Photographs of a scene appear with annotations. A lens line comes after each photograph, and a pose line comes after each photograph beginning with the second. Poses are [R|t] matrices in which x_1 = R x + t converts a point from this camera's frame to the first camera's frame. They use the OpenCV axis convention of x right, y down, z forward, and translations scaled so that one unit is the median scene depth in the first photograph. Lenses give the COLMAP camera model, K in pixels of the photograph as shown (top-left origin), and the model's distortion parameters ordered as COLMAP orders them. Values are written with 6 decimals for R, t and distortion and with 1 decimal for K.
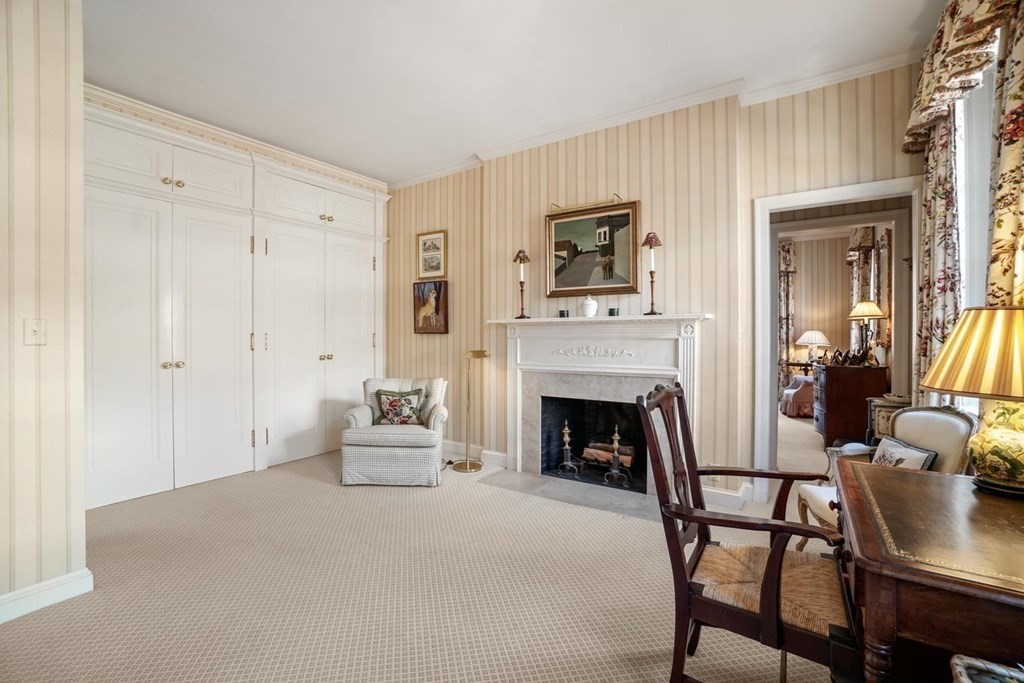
lens RADIAL K [[465.0, 0, 498.1], [0, 465.0, 333.8], [0, 0, 1]] dist [-0.065612, 0.022893]
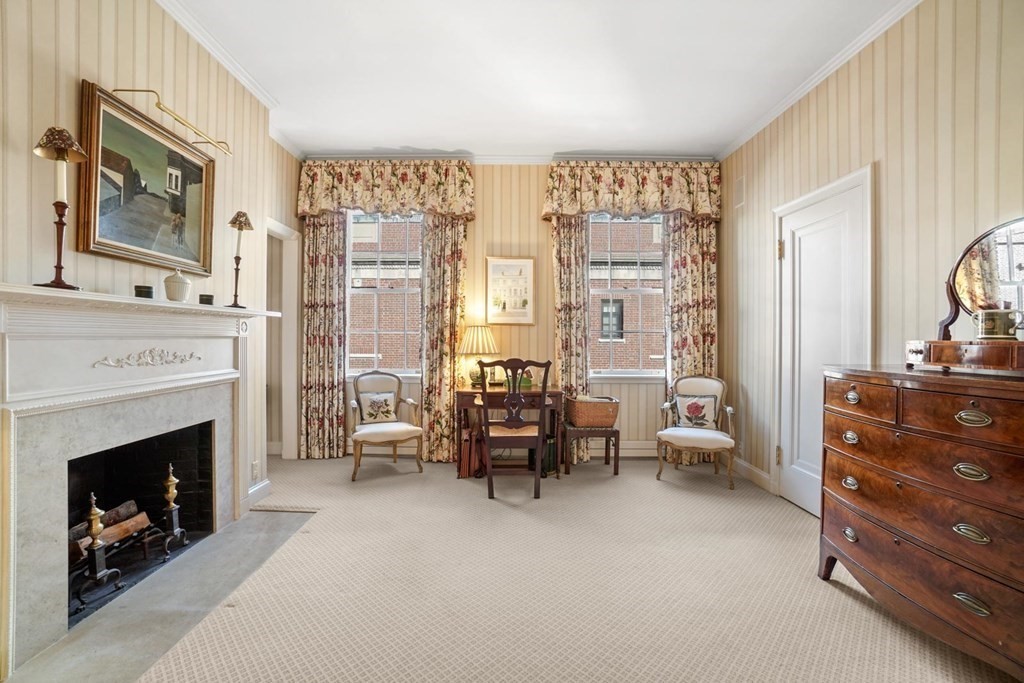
lens RADIAL K [[465.0, 0, 498.1], [0, 465.0, 333.8], [0, 0, 1]] dist [-0.065612, 0.022893]
pose [[-0.581184, 0.007925, 0.813734, -0.560602], [-0.003890, 0.999914, -0.012516, 0.012818], [-0.813763, -0.010440, -0.581103, 0.987196]]
